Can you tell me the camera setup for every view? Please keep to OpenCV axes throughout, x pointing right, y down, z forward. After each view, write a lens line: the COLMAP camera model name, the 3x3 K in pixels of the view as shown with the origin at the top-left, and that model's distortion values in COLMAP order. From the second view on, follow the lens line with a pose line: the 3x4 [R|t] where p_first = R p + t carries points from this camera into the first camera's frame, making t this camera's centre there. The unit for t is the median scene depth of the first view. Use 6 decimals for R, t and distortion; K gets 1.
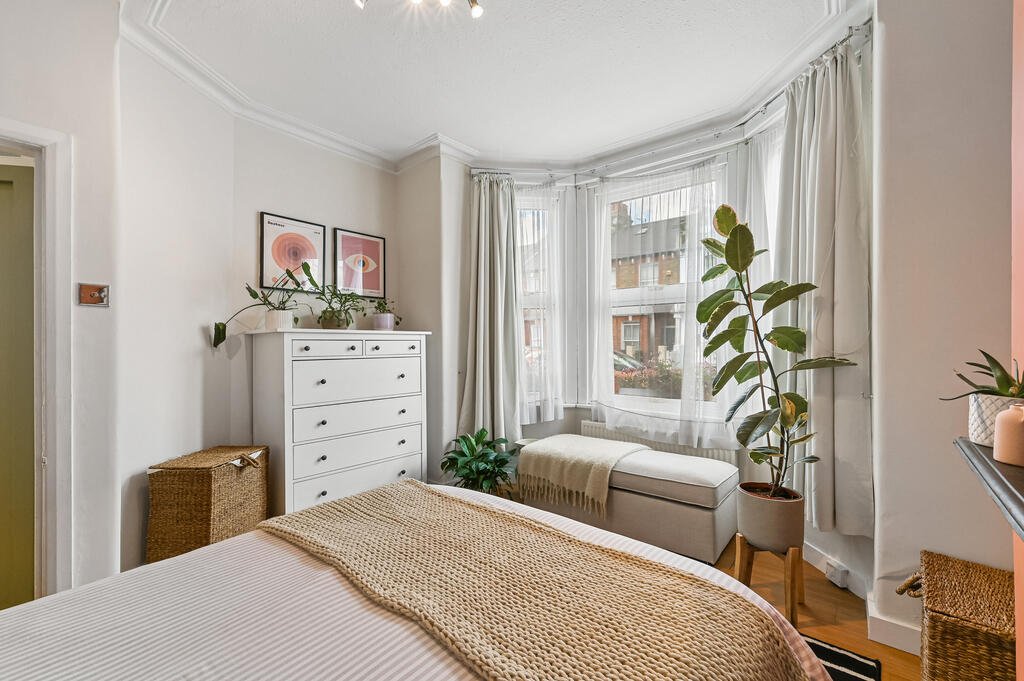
lens RADIAL K [[400.4, 0, 512.0], [0, 400.4, 340.5], [0, 0, 1]] dist [0.000479, 0.000050]
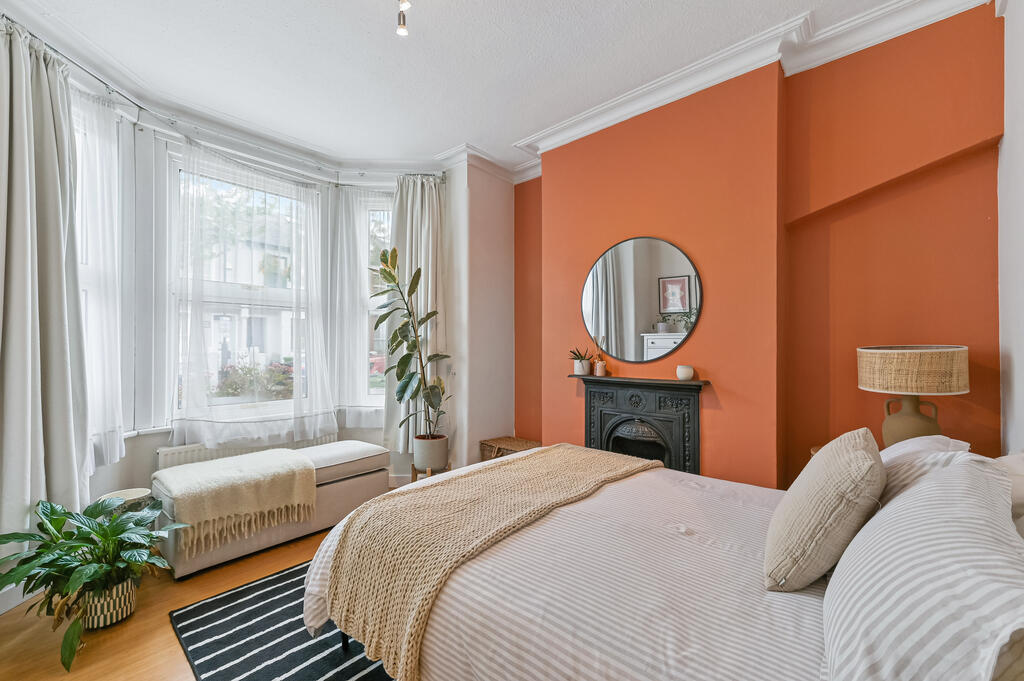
lens RADIAL K [[400.4, 0, 512.0], [0, 400.4, 340.5], [0, 0, 1]] dist [0.000479, 0.000050]
pose [[0.094555, 0.016009, 0.995391, -0.578216], [-0.008041, 0.999850, -0.015317, 0.004469], [-0.995487, -0.006555, 0.094669, 0.321338]]
